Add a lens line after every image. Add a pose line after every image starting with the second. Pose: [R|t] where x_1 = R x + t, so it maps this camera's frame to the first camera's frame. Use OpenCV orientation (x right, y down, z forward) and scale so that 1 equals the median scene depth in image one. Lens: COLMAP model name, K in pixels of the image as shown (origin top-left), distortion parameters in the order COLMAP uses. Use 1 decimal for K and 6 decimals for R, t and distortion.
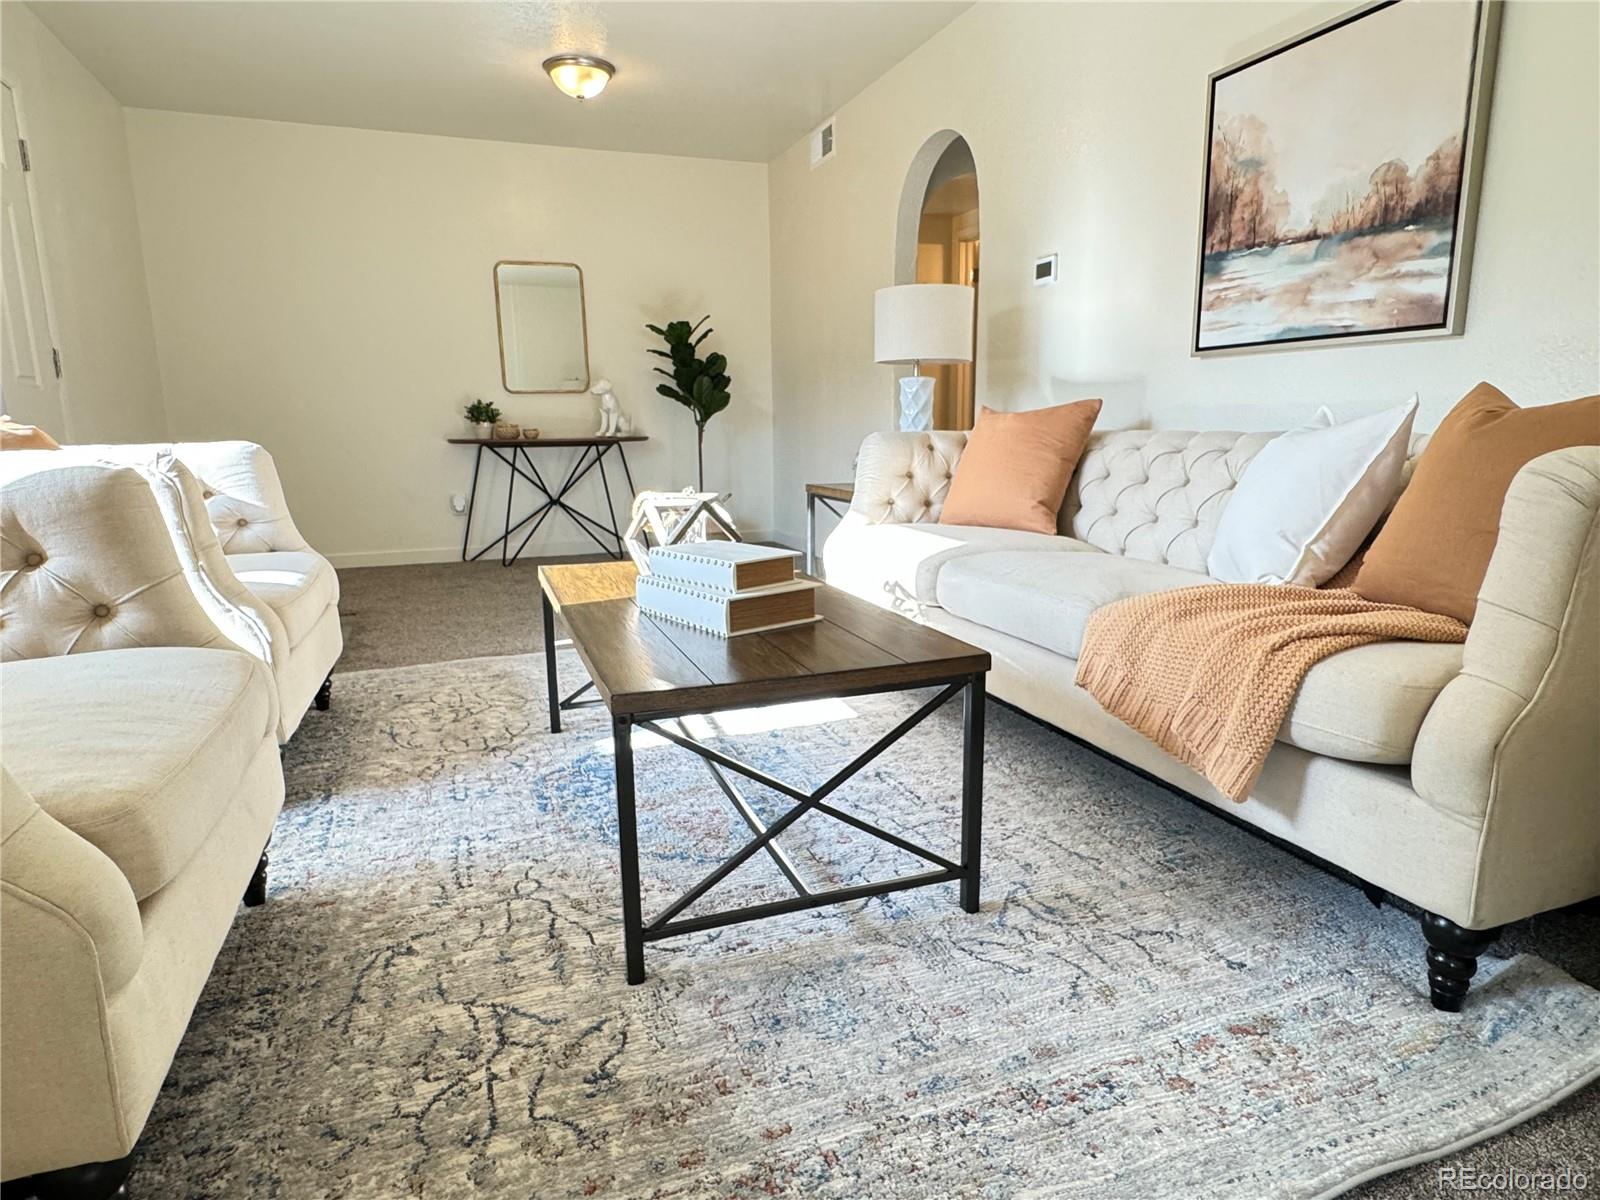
lens RADIAL K [[928.5, 0, 795.2], [0, 928.5, 602.0], [0, 0, 1]] dist [-0.004693, 0.004254]
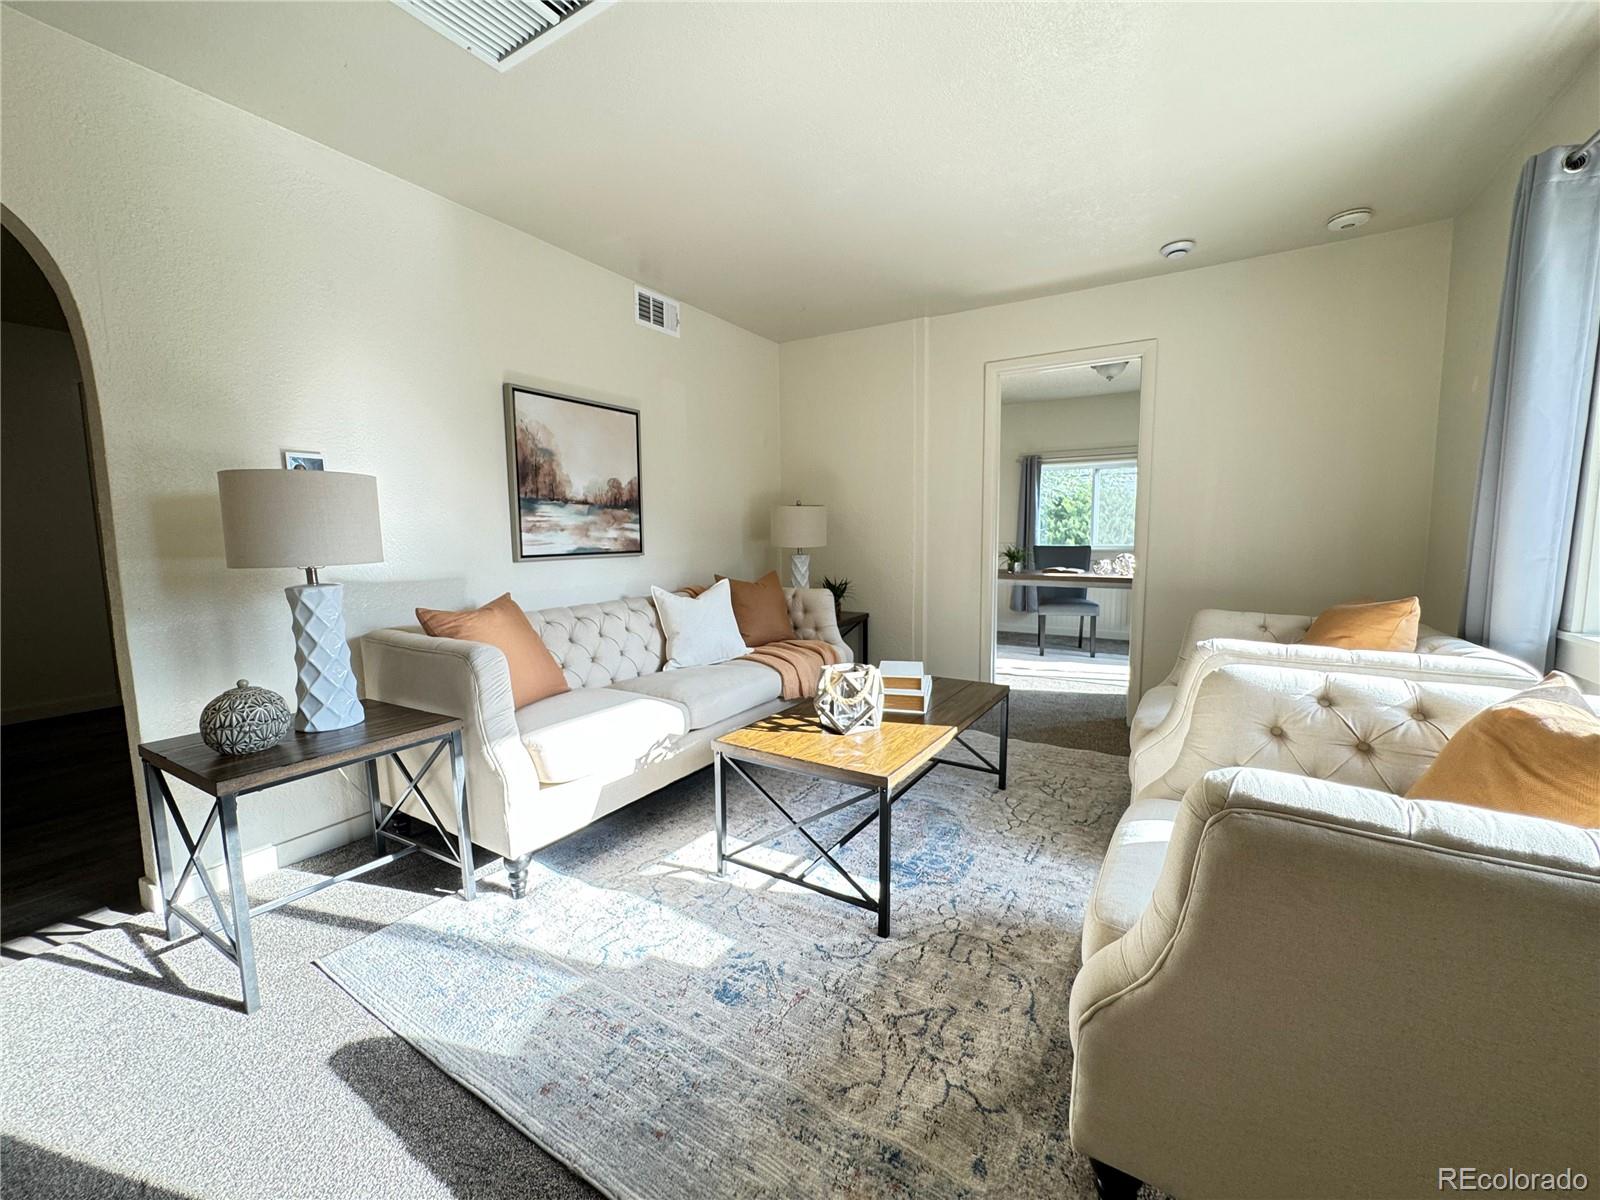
lens RADIAL K [[636.1, 0, 801.9], [0, 636.1, 602.0], [0, 0, 1]] dist [-0.006373, 0.000104]
pose [[-0.612072, -0.065821, 0.788058, -0.778585], [0.171951, 0.961610, 0.213868, -0.401440], [-0.771881, 0.266410, -0.577257, 1.474663]]
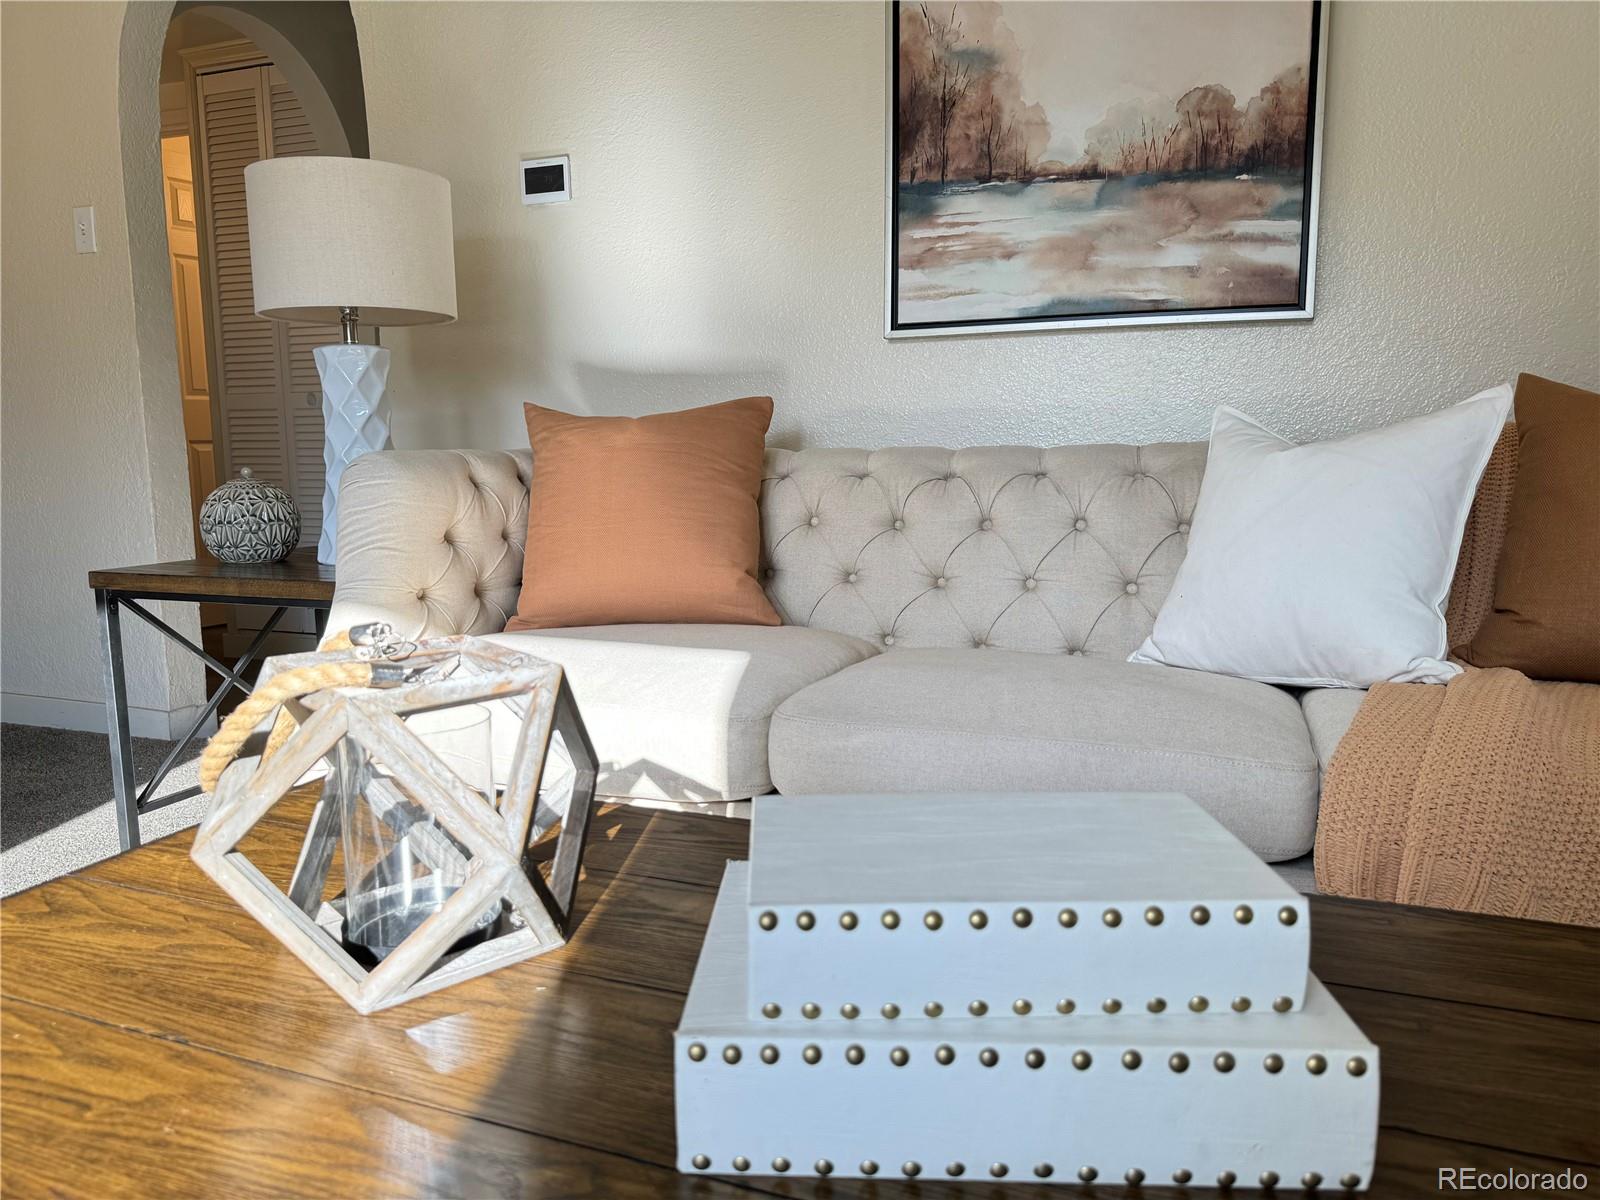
lens RADIAL K [[1132.3, 0, 801.8], [0, 1132.3, 605.0], [0, 0, 1]] dist [0.020588, -0.023909]
pose [[0.645567, -0.099938, 0.757137, -0.284269], [0.147809, 0.989006, 0.004516, -0.102316], [-0.749264, 0.108996, 0.653241, 0.631590]]
